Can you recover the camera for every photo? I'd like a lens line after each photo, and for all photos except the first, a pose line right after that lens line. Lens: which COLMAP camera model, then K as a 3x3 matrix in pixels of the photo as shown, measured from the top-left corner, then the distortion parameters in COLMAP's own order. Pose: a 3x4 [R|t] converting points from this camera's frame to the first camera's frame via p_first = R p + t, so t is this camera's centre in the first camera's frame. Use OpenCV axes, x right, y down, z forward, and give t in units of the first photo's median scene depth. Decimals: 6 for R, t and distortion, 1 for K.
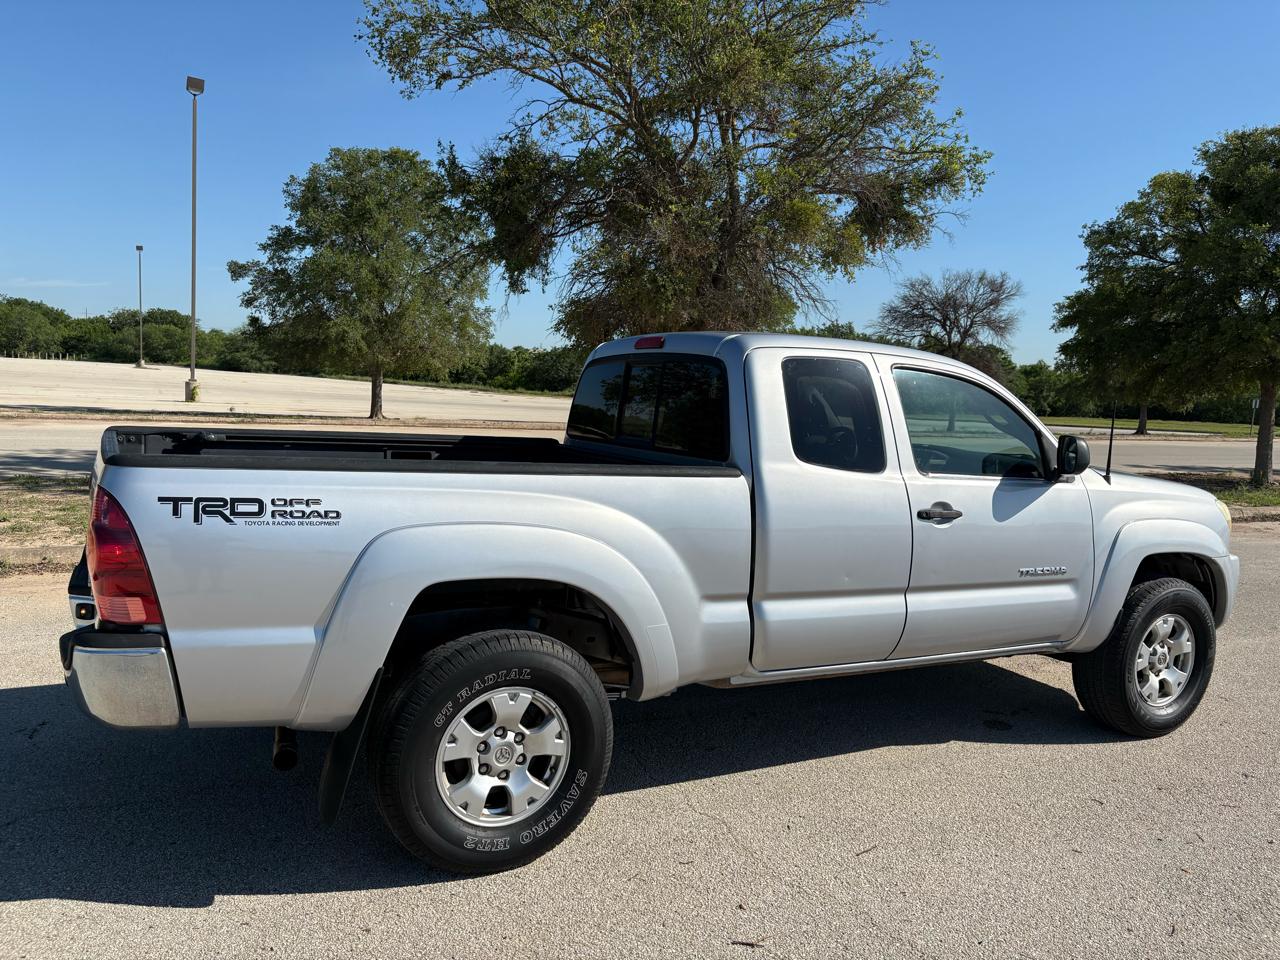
lens RADIAL K [[976.3, 0, 648.7], [0, 976.3, 484.2], [0, 0, 1]] dist [0.013716, -0.002862]
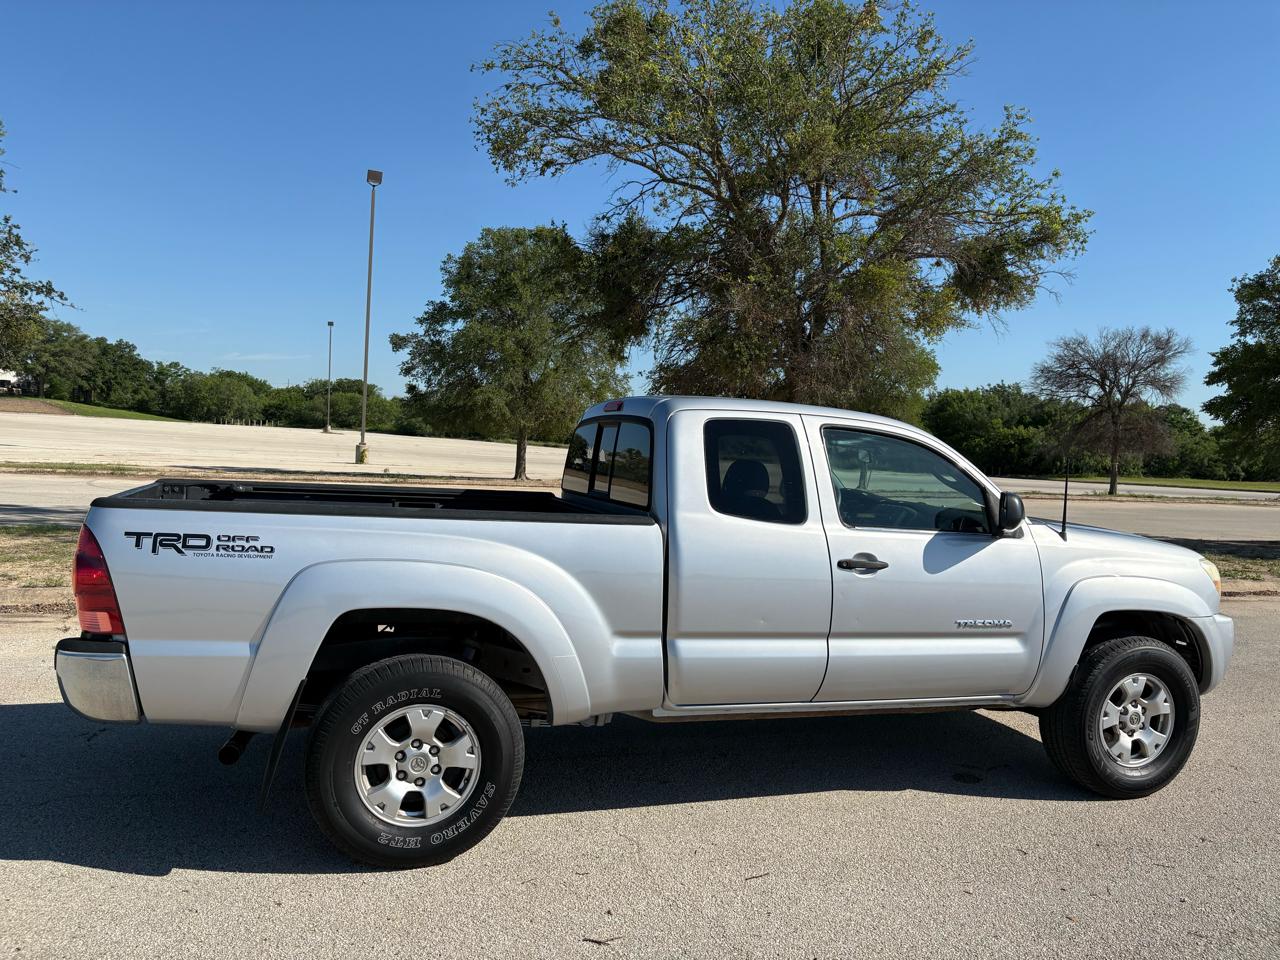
lens RADIAL K [[976.3, 0, 648.7], [0, 976.3, 484.2], [0, 0, 1]] dist [0.013716, -0.002862]
pose [[0.986573, 0.004715, -0.163255, 0.203248], [-0.015172, 0.997906, -0.062870, 0.011724], [0.162617, 0.064502, 0.984579, -0.071634]]
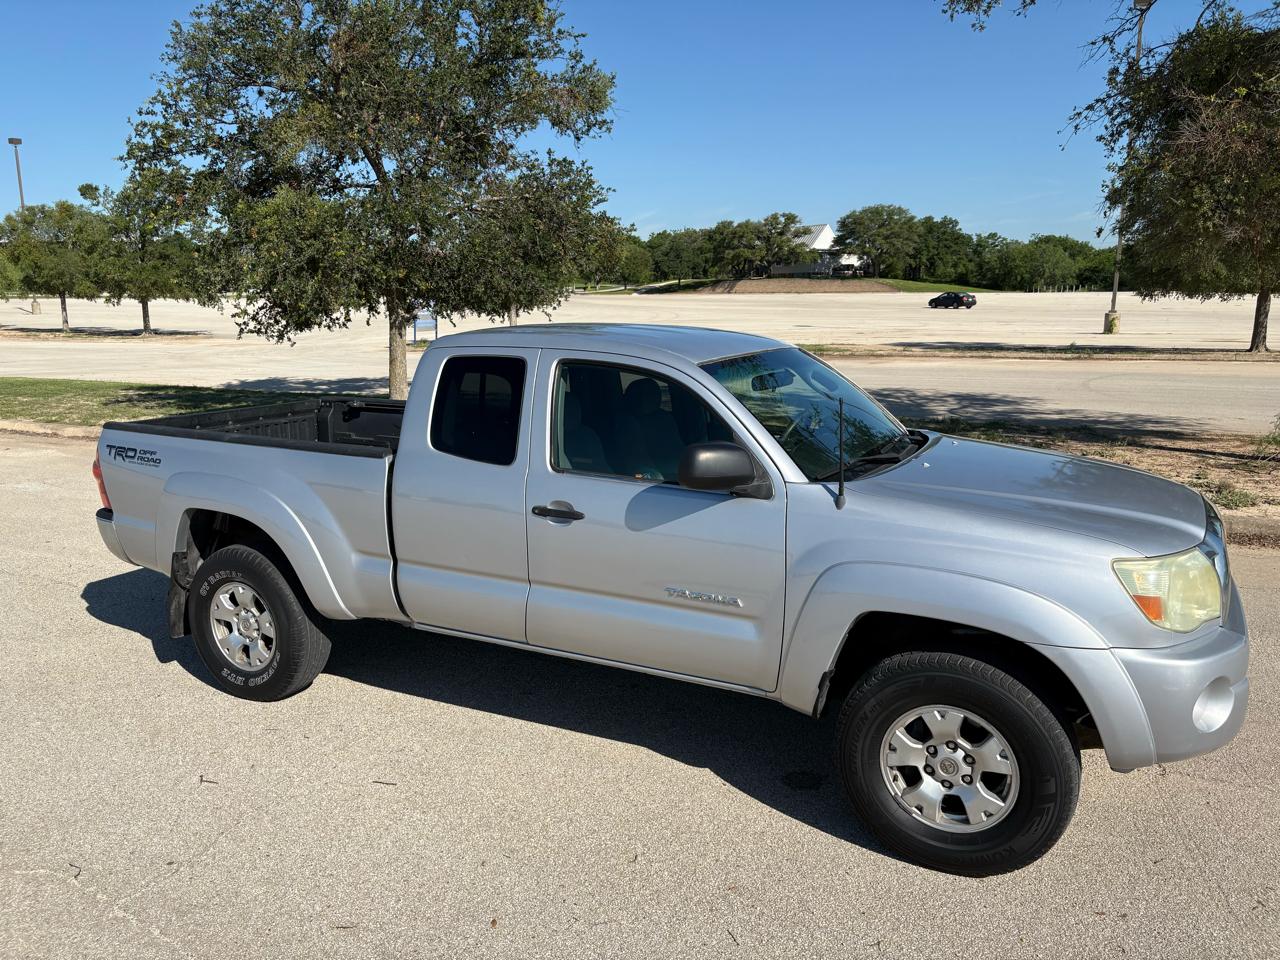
lens RADIAL K [[980.5, 0, 641.1], [0, 980.5, 483.8], [0, 0, 1]] dist [0.012960, 0.002108]
pose [[0.558830, 0.103378, -0.822814, 0.972999], [-0.042261, 0.994460, 0.096241, -0.081101], [0.828205, -0.019009, 0.560103, 0.437395]]
